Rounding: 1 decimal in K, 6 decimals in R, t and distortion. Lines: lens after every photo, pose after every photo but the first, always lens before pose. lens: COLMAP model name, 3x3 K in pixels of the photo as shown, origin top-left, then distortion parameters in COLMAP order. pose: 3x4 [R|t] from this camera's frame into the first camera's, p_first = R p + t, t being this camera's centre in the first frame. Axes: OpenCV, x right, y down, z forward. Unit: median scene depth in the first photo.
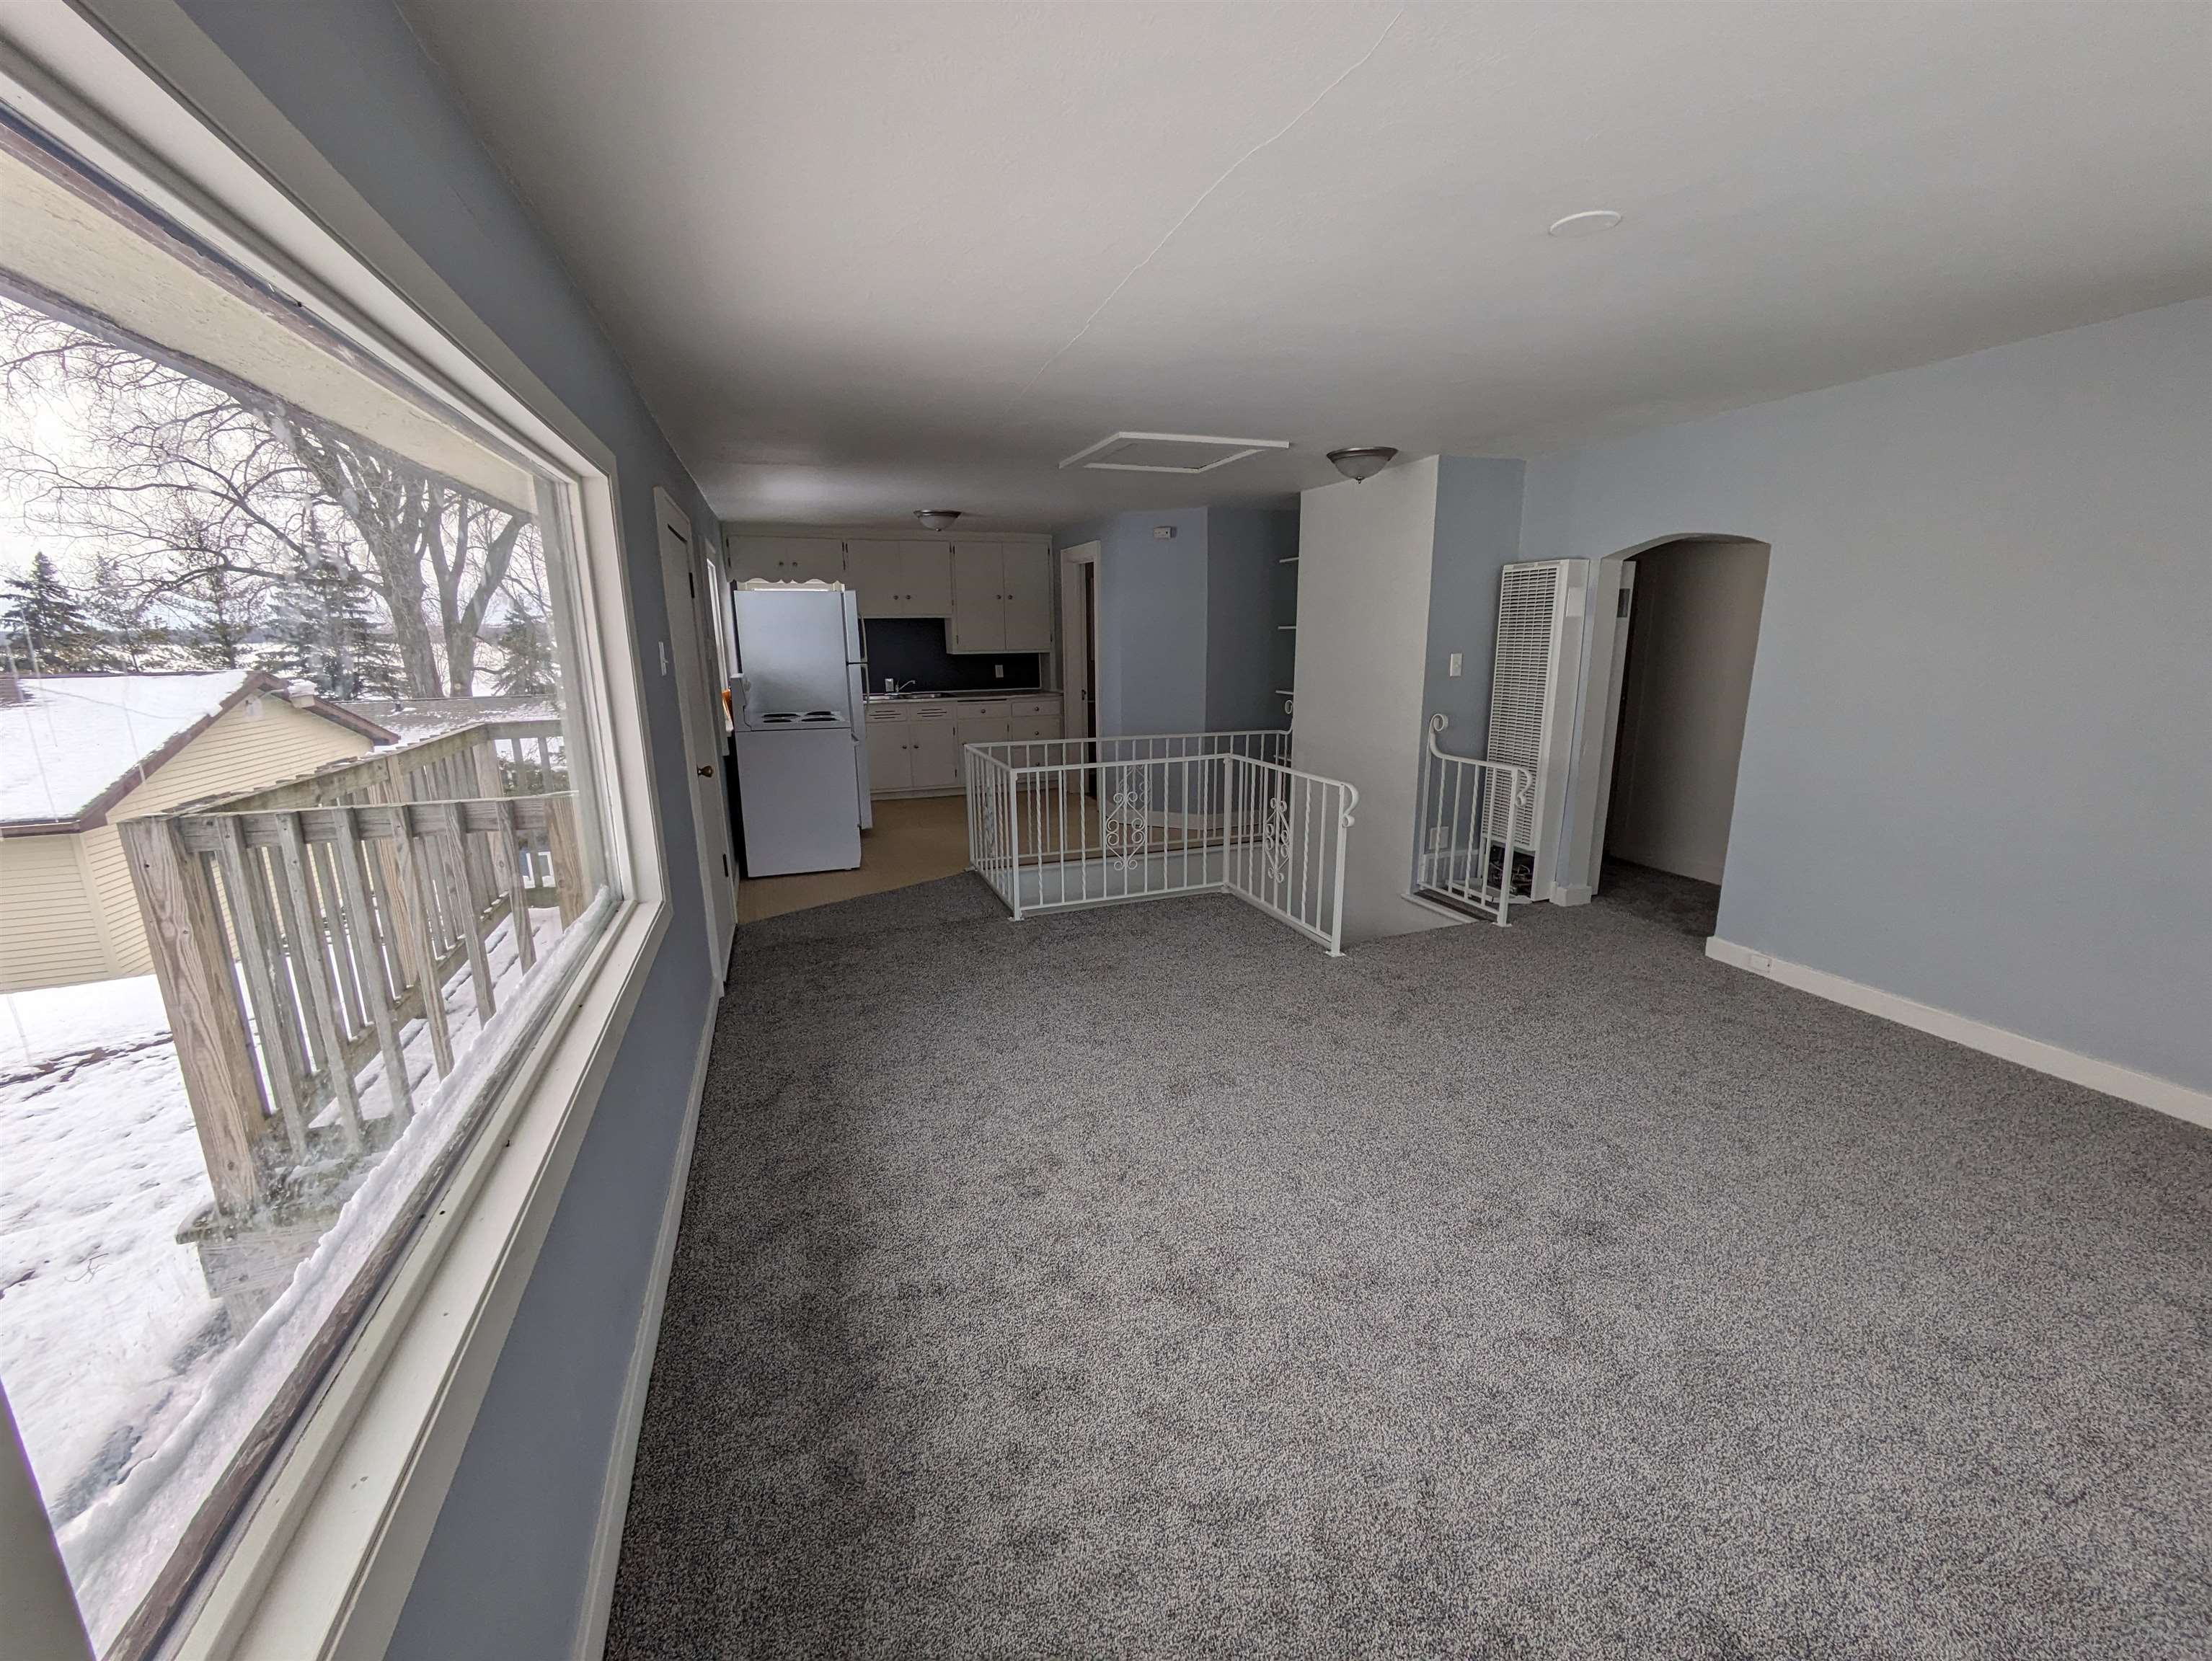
lens RADIAL K [[871.6, 0, 1108.2], [0, 871.6, 831.7], [0, 0, 1]] dist [-0.001320, 0.000032]
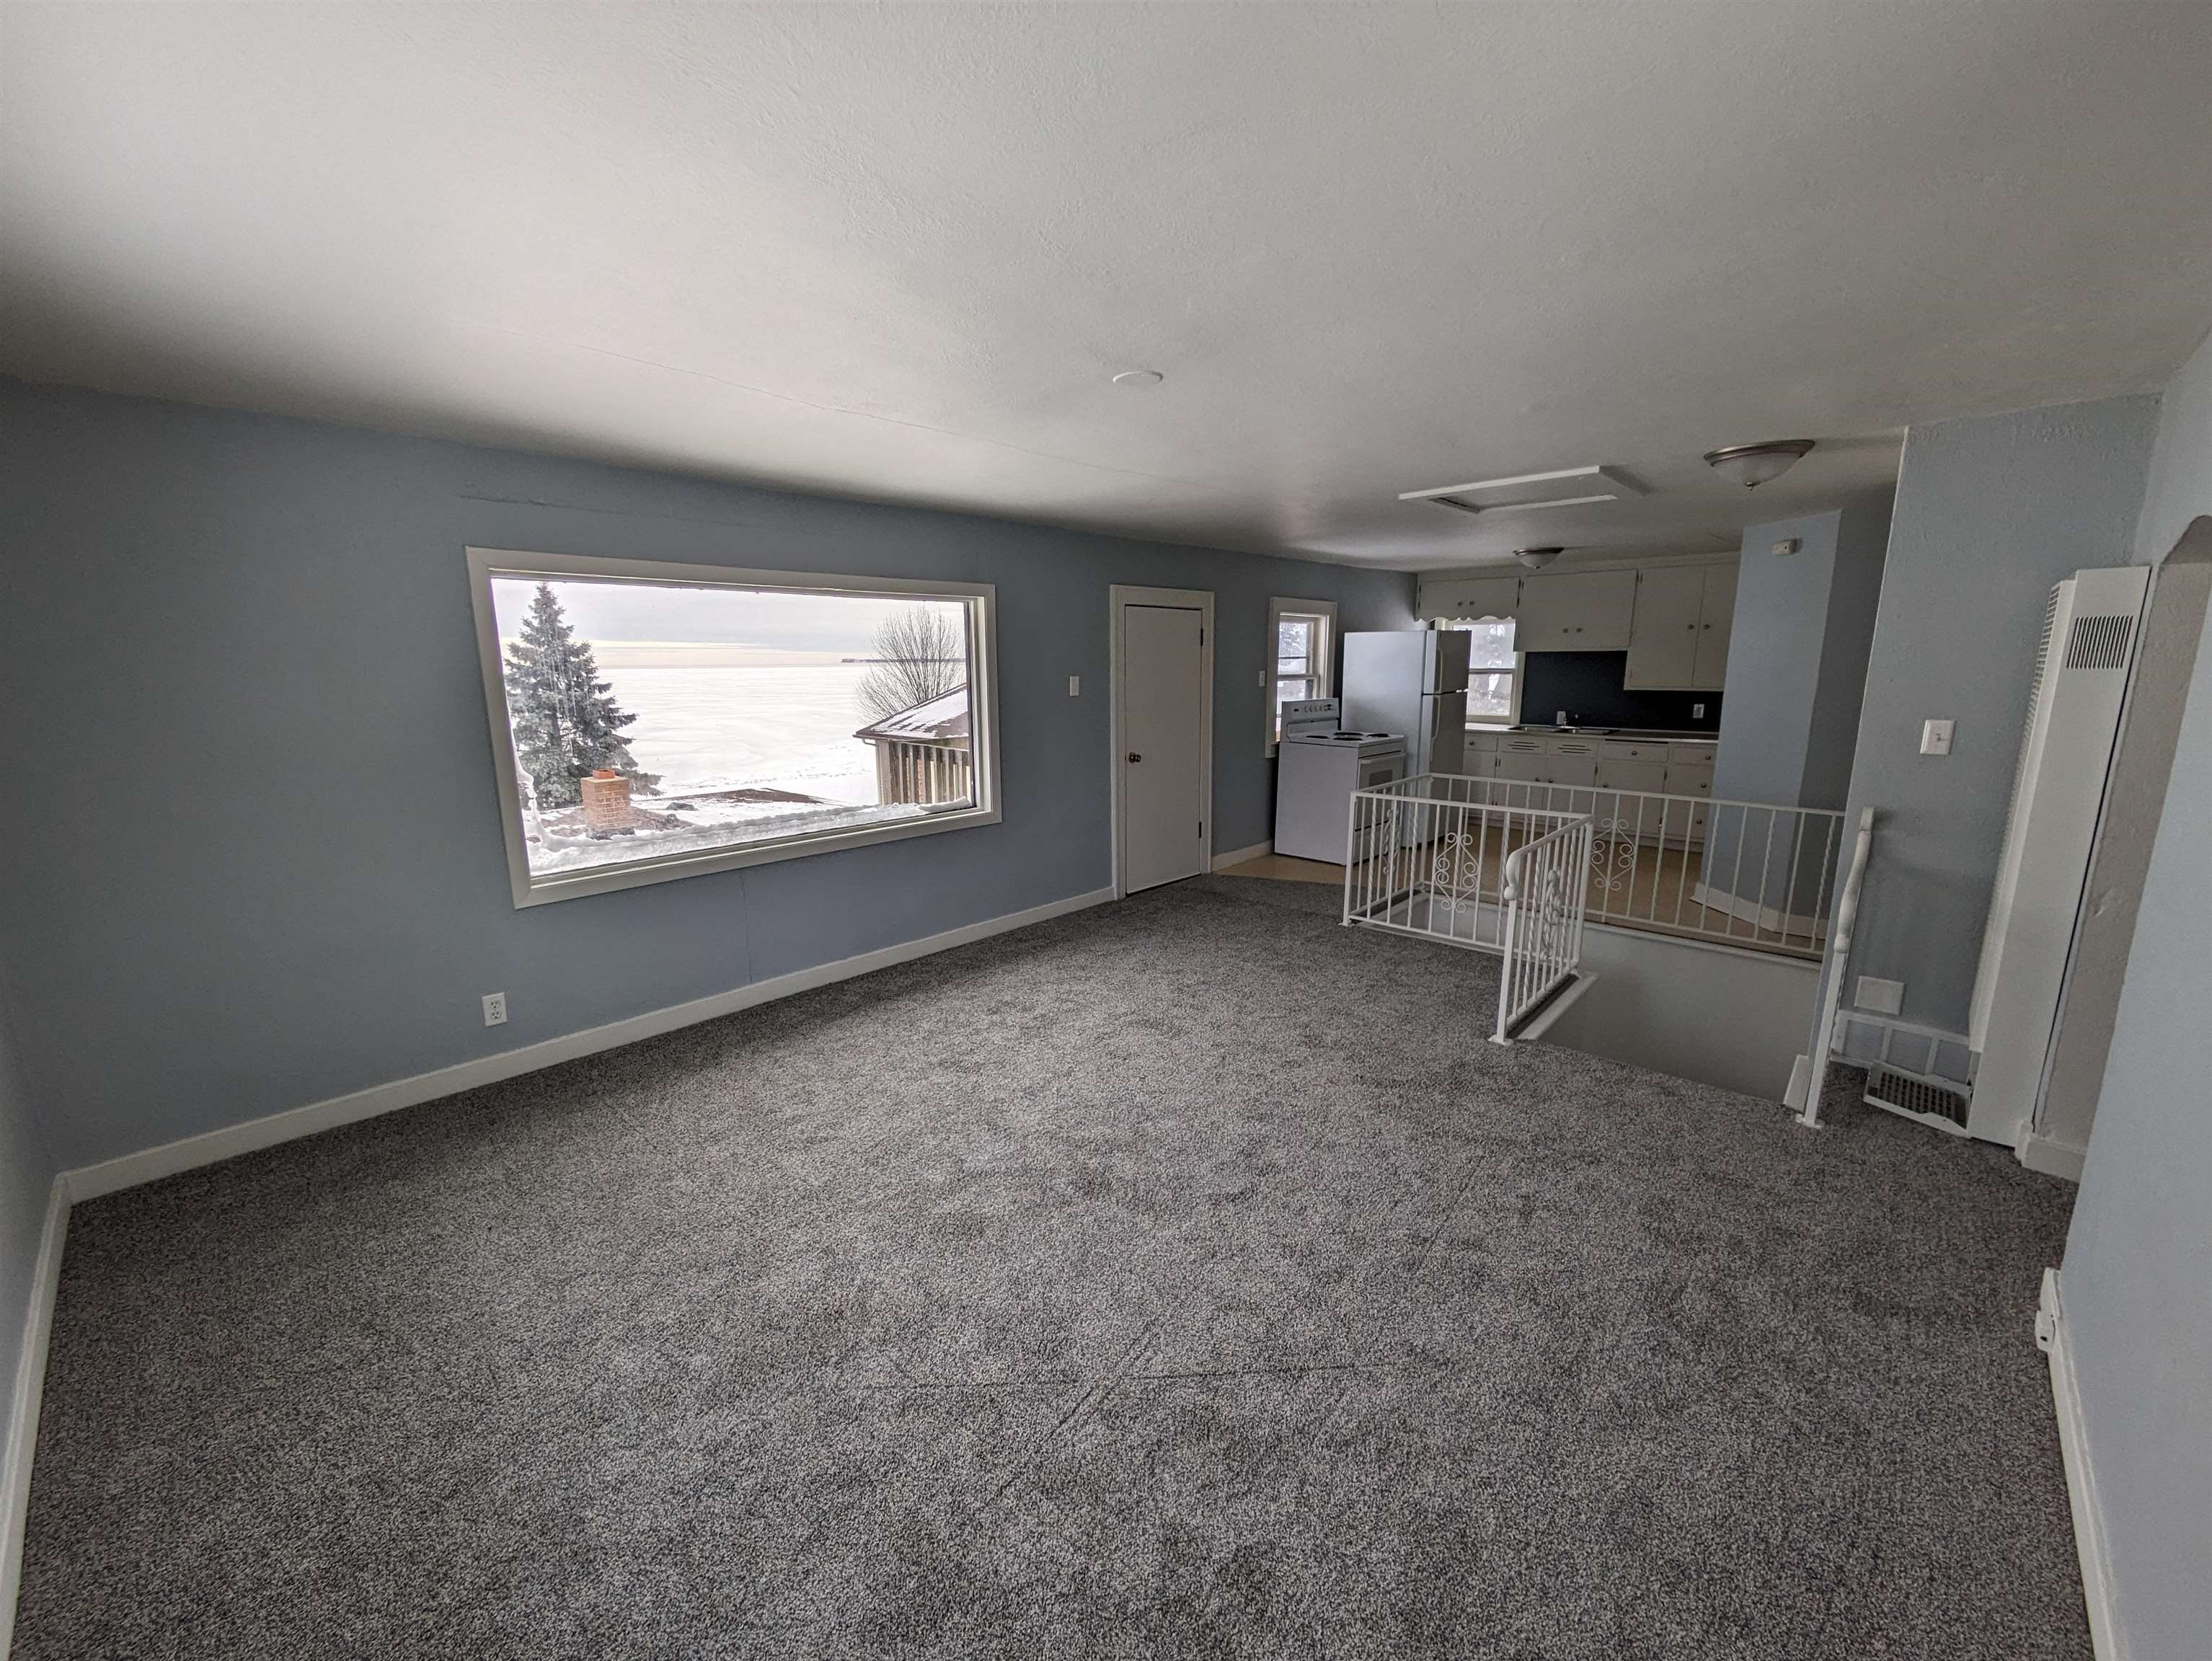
lens RADIAL K [[871.6, 0, 1105.7], [0, 871.6, 829.0], [0, 0, 1]] dist [-0.001320, 0.000032]
pose [[0.455508, 0.178741, -0.872103, 0.694490], [-0.203307, 0.974634, 0.093566, -0.060618], [0.866706, 0.134684, 0.480293, 0.170445]]
